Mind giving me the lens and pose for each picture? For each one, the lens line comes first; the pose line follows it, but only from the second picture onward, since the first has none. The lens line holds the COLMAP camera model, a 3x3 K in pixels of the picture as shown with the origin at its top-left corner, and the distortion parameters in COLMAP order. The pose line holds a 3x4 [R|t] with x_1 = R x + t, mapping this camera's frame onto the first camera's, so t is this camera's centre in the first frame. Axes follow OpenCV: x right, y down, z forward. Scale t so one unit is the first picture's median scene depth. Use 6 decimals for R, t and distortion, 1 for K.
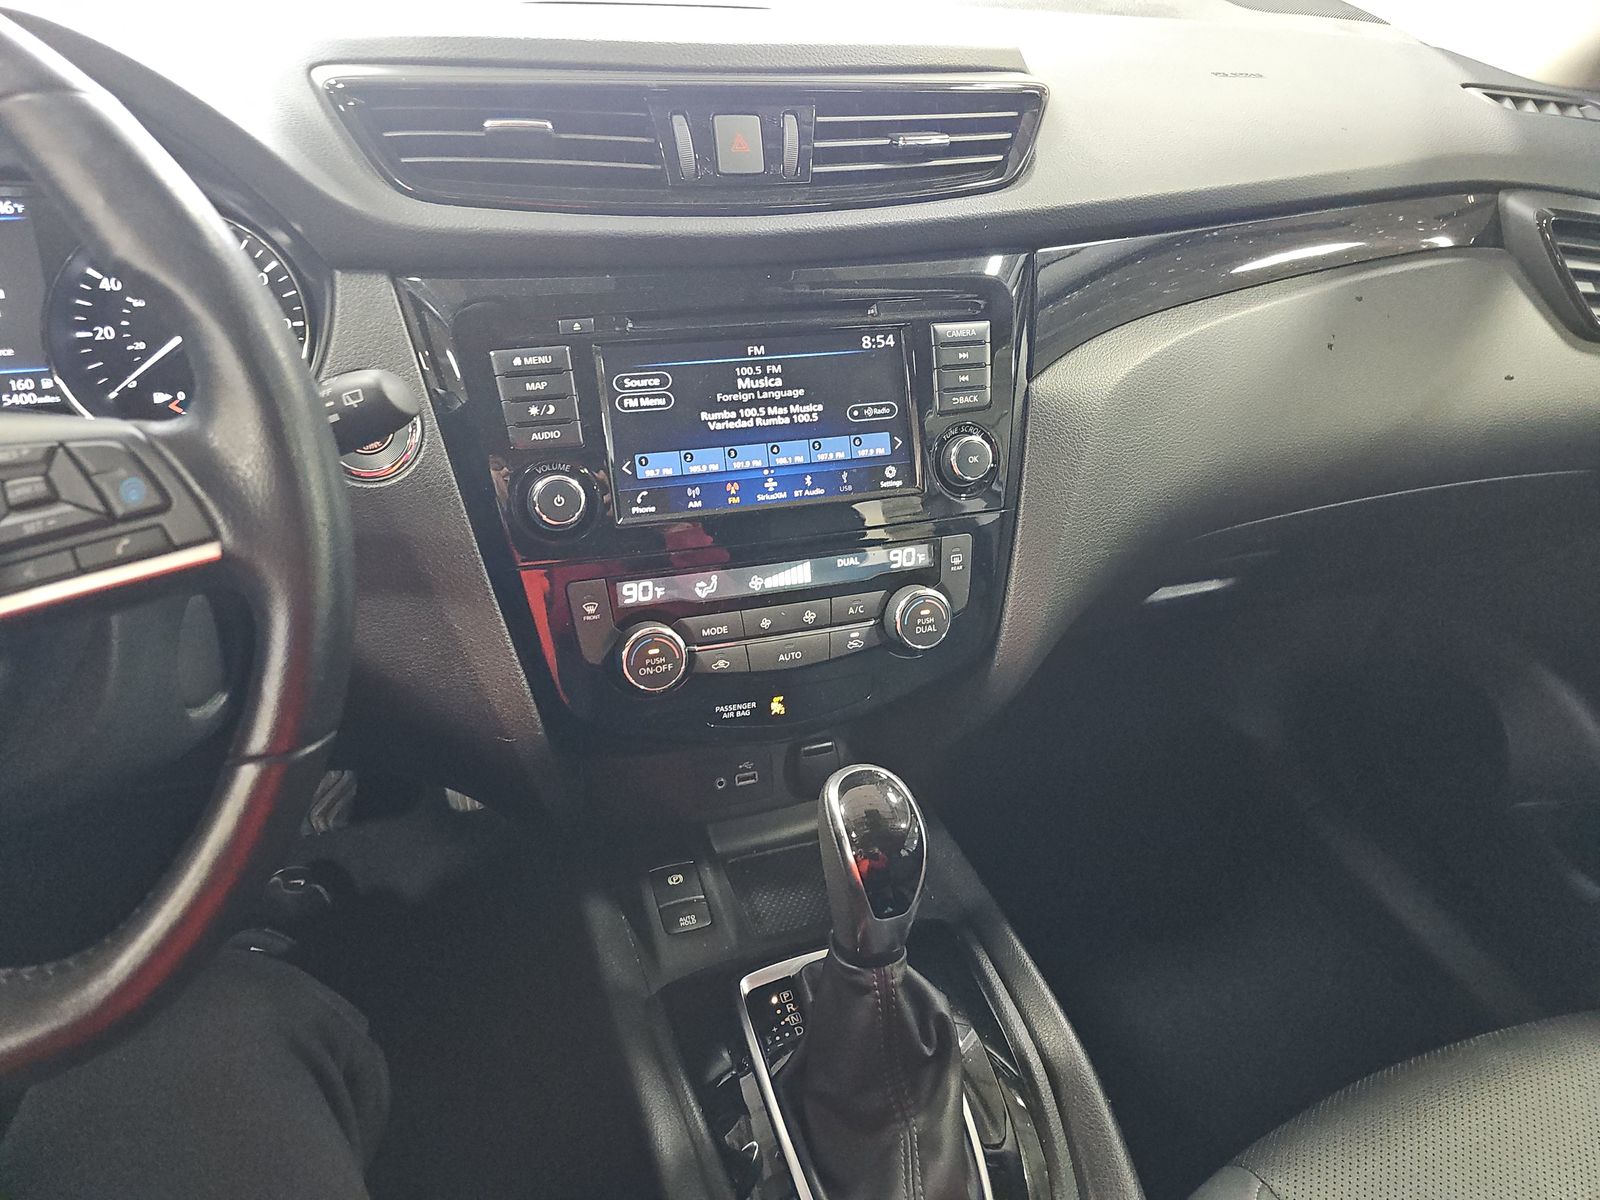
lens RADIAL K [[950.5, 0, 808.9], [0, 950.5, 605.7], [0, 0, 1]] dist [0.008153, -0.022186]
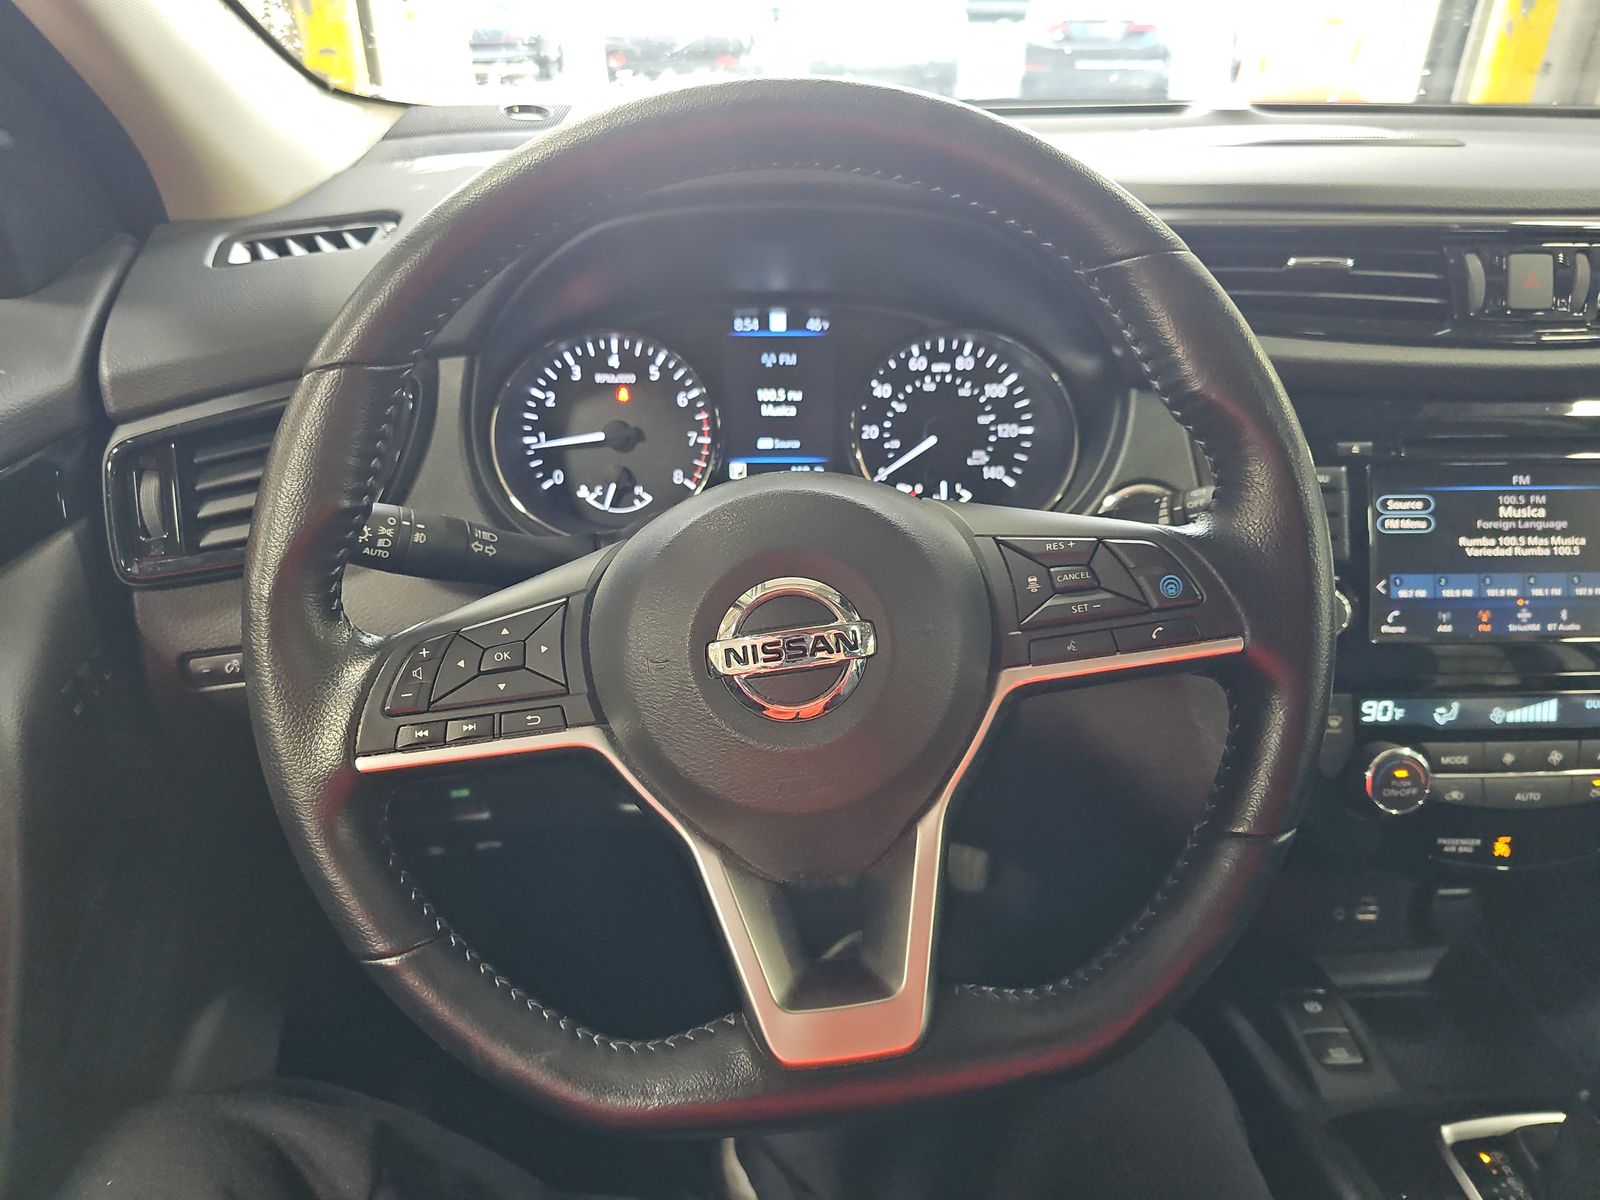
lens RADIAL K [[950.5, 0, 800.8], [0, 950.5, 604.6], [0, 0, 1]] dist [0.008153, -0.022186]
pose [[0.958967, 0.092365, -0.268052, -0.496766], [-0.117878, 0.989746, -0.080671, 0.026777], [0.257852, 0.108959, 0.960021, -0.121011]]
